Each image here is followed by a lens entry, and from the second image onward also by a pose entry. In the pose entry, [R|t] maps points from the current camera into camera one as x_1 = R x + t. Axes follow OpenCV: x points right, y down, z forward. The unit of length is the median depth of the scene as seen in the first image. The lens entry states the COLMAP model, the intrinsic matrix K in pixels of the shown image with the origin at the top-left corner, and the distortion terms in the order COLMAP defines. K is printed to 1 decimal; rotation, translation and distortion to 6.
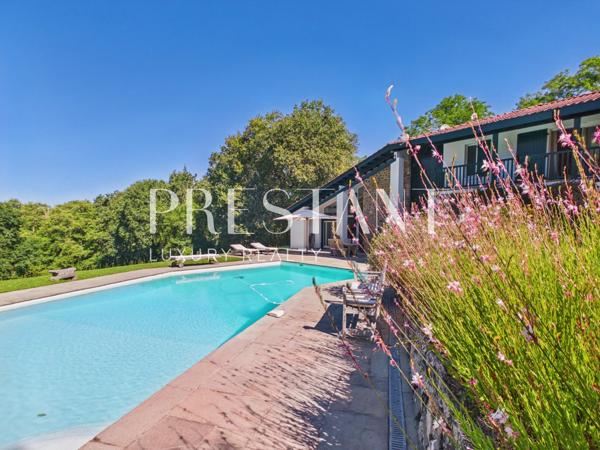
lens RADIAL K [[316.5, 0, 300.3], [0, 316.5, 246.9], [0, 0, 1]] dist [-0.002531, -0.000509]
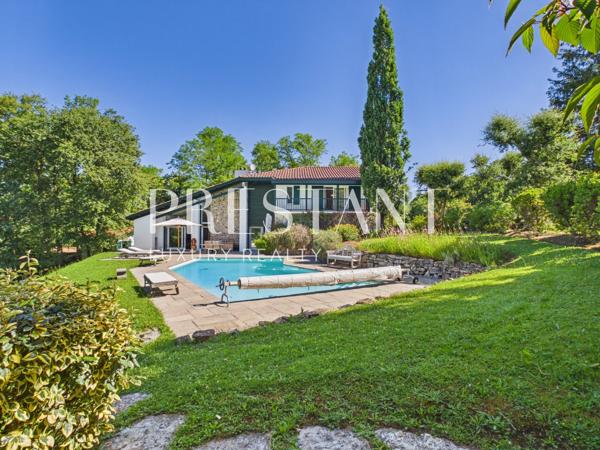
lens RADIAL K [[316.5, 0, 303.8], [0, 316.5, 224.2], [0, 0, 1]] dist [-0.002531, -0.000509]
pose [[0.645368, 0.017363, 0.763675, -0.312121], [0.044236, 0.997214, -0.060056, 0.001193], [-0.762590, 0.072540, 0.642802, -0.081433]]
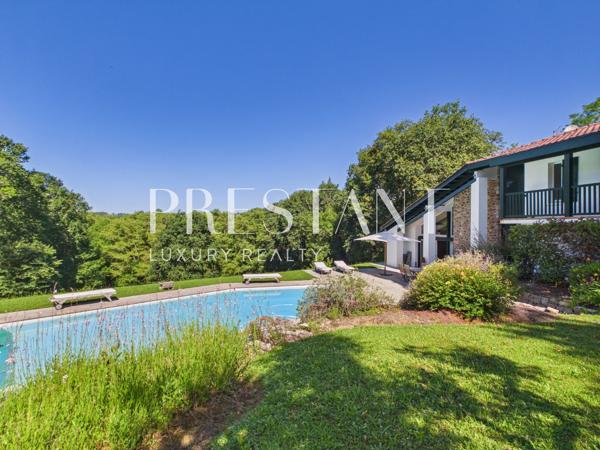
lens RADIAL K [[316.5, 0, 298.9], [0, 316.5, 226.0], [0, 0, 1]] dist [-0.002531, -0.000509]
pose [[0.872576, 0.005671, -0.488445, 0.142970], [-0.037557, 0.997752, -0.055509, -0.035557], [0.487032, 0.066780, 0.870827, -0.009497]]
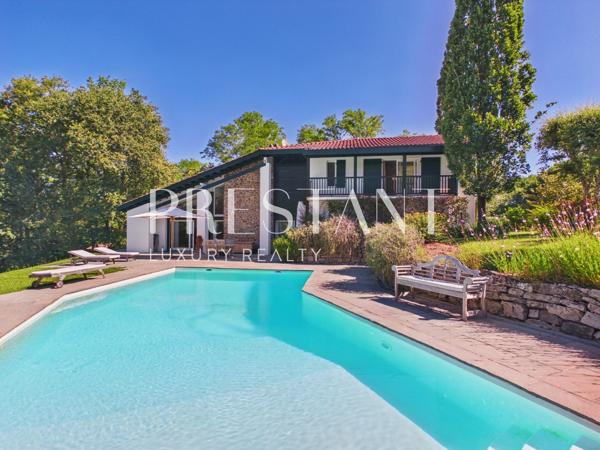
lens RADIAL K [[316.5, 0, 301.1], [0, 316.5, 227.6], [0, 0, 1]] dist [-0.002531, -0.000509]
pose [[0.768934, 0.005238, 0.639306, -0.136273], [0.033794, 0.998235, -0.048825, -0.003238], [-0.638434, 0.059148, 0.767400, 0.055403]]
